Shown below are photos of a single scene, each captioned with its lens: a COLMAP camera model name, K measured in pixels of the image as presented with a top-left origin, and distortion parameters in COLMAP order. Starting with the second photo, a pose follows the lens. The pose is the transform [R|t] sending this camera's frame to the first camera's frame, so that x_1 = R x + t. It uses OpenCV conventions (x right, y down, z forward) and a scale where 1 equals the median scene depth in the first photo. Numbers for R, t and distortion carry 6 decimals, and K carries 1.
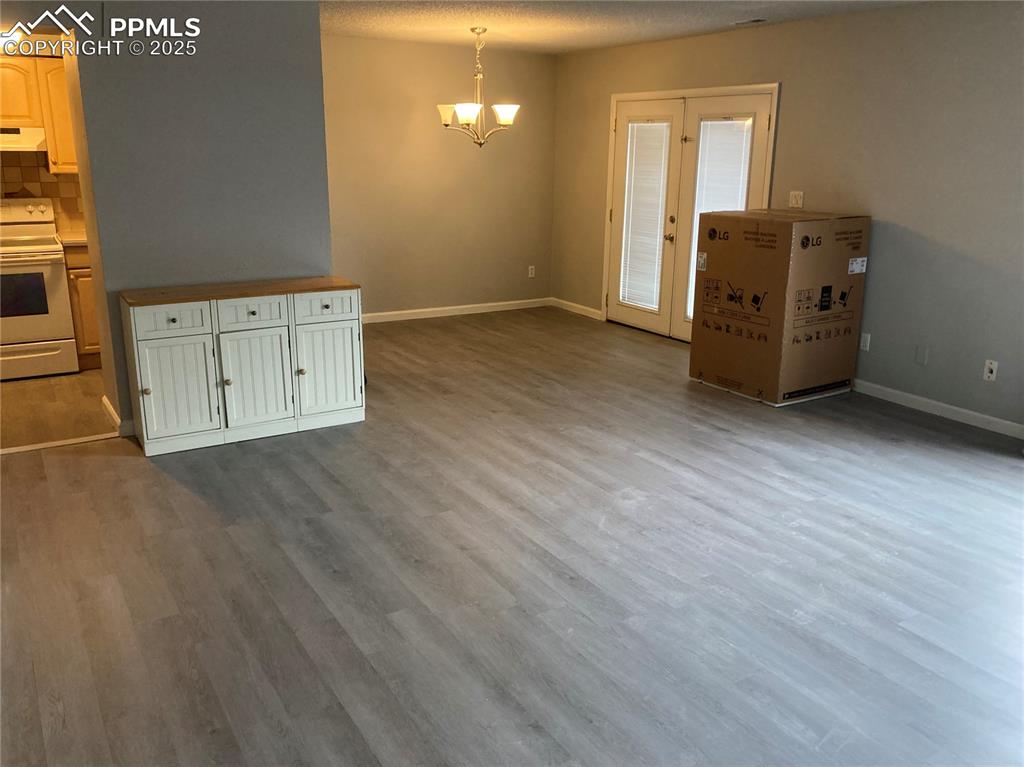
lens RADIAL K [[846.2, 0, 512.0], [0, 846.2, 383.5], [0, 0, 1]] dist [0.098405, -0.139747]
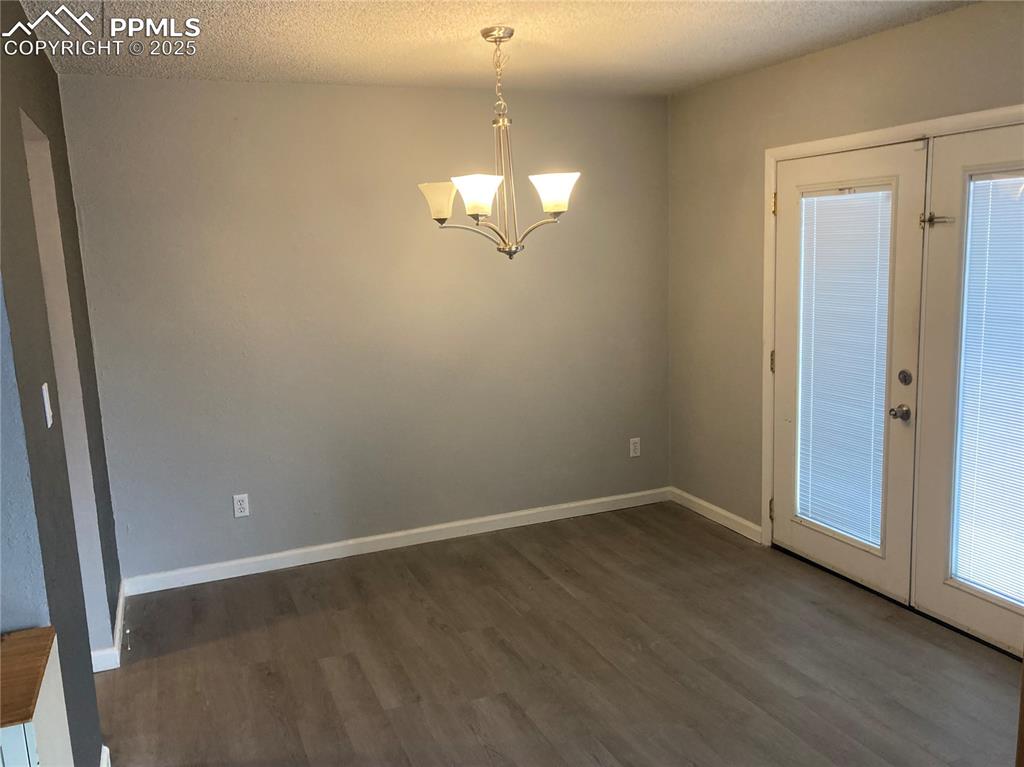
lens RADIAL K [[846.2, 0, 512.0], [0, 846.2, 383.5], [0, 0, 1]] dist [0.098405, -0.139747]
pose [[0.986998, -0.026317, -0.158562, 0.042418], [0.009352, 0.994236, -0.106807, -0.144232], [0.160459, 0.103936, 0.981555, 0.494005]]
